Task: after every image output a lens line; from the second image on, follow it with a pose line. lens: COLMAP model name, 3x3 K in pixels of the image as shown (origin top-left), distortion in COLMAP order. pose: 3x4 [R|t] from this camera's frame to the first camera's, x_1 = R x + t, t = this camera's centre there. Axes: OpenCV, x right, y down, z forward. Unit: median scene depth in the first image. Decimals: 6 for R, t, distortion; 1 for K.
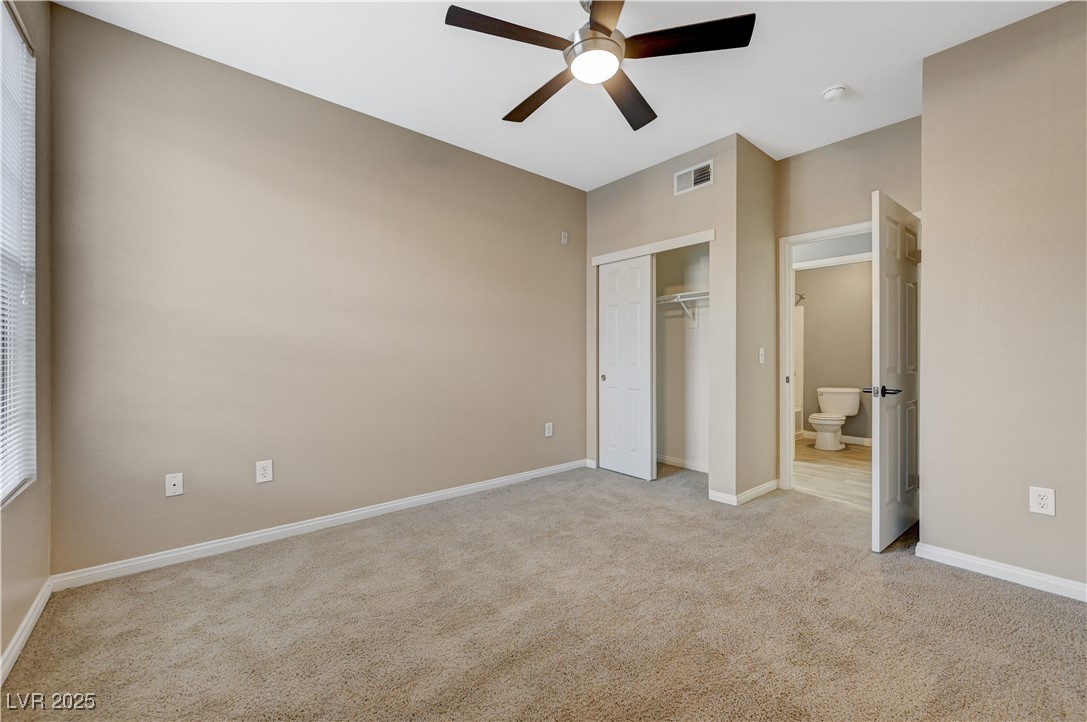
lens RADIAL K [[432.5, 0, 547.3], [0, 432.5, 360.8], [0, 0, 1]] dist [0.000784, 0.000200]
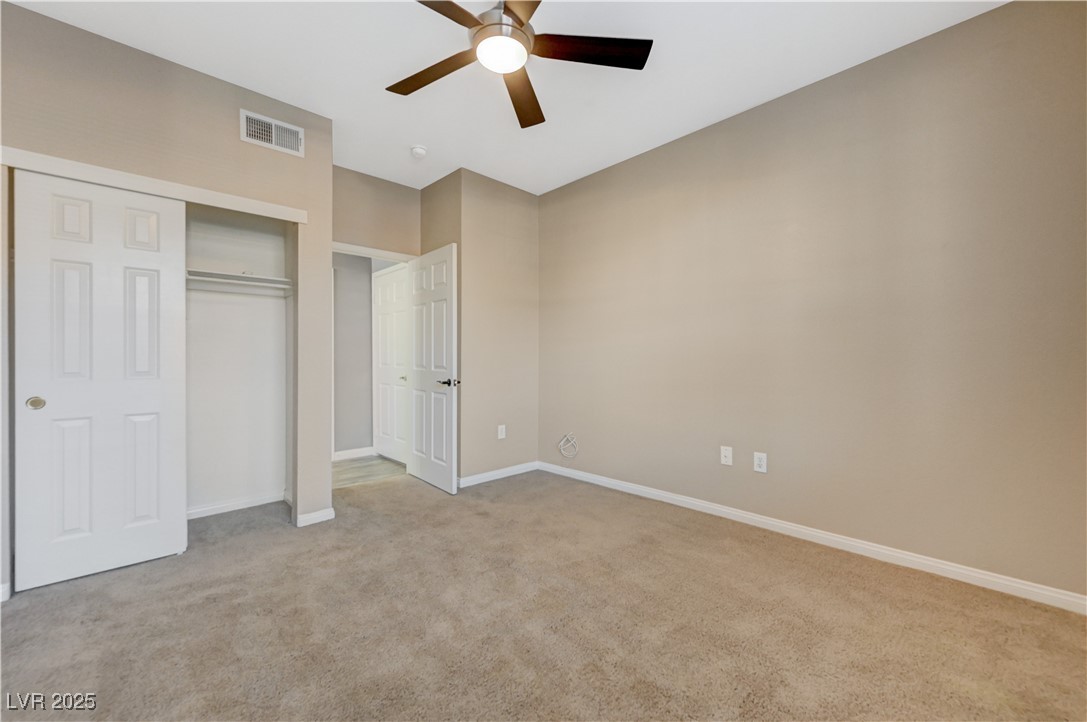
lens RADIAL K [[432.5, 0, 547.3], [0, 432.5, 360.8], [0, 0, 1]] dist [0.000784, 0.000200]
pose [[-0.064750, -0.009996, 0.997851, -0.509361], [0.012389, 0.999865, 0.010820, -0.009325], [-0.997825, 0.013063, -0.064618, 0.576046]]
